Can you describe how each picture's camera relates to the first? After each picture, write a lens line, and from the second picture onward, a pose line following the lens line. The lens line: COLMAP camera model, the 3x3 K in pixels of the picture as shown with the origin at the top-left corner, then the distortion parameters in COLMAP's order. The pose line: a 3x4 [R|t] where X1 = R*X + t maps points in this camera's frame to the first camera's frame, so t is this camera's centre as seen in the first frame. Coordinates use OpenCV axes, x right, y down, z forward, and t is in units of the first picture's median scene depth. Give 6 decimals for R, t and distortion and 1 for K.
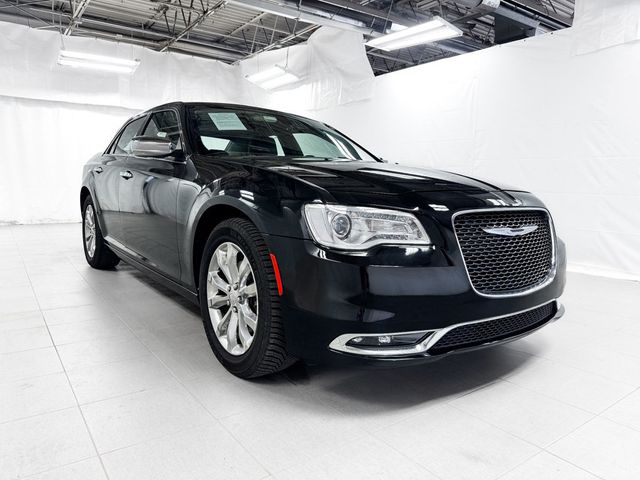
lens RADIAL K [[463.8, 0, 319.2], [0, 463.8, 236.9], [0, 0, 1]] dist [0.023019, -0.023067]
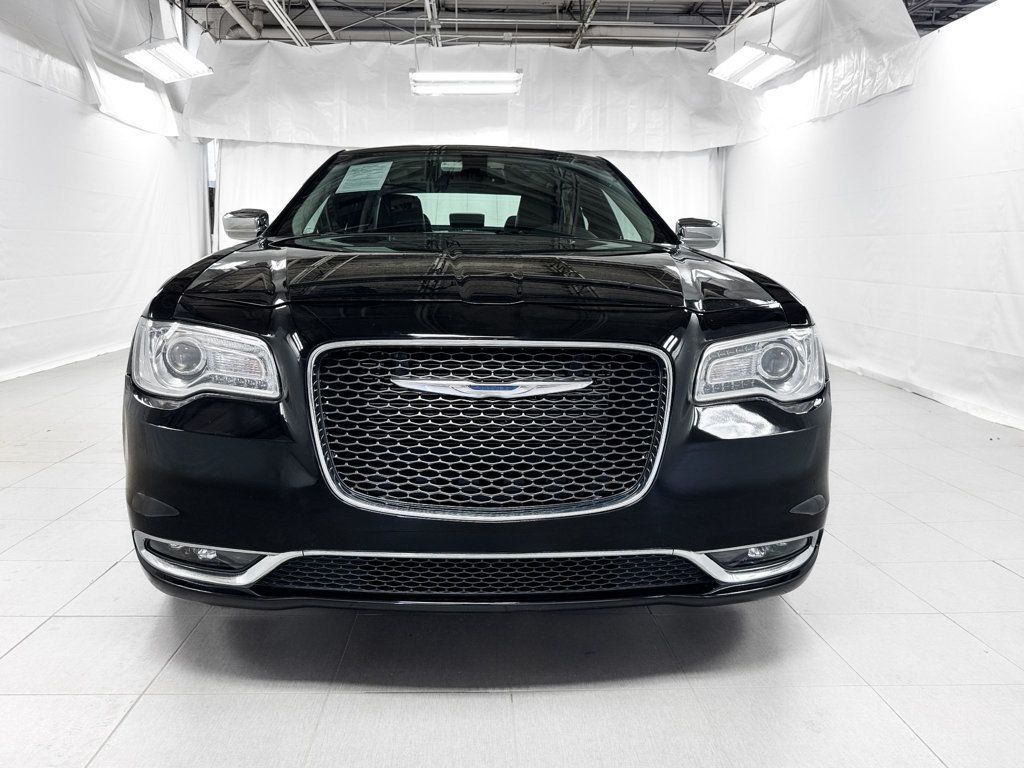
lens RADIAL K [[820.2, 0, 511.5], [0, 820.2, 386.5], [0, 0, 1]] dist [0.024795, 0.003720]
pose [[0.831218, 0.076133, -0.550709, 0.241349], [-0.058367, 0.997055, 0.049743, -0.015423], [0.552875, -0.009204, 0.833214, 0.080948]]
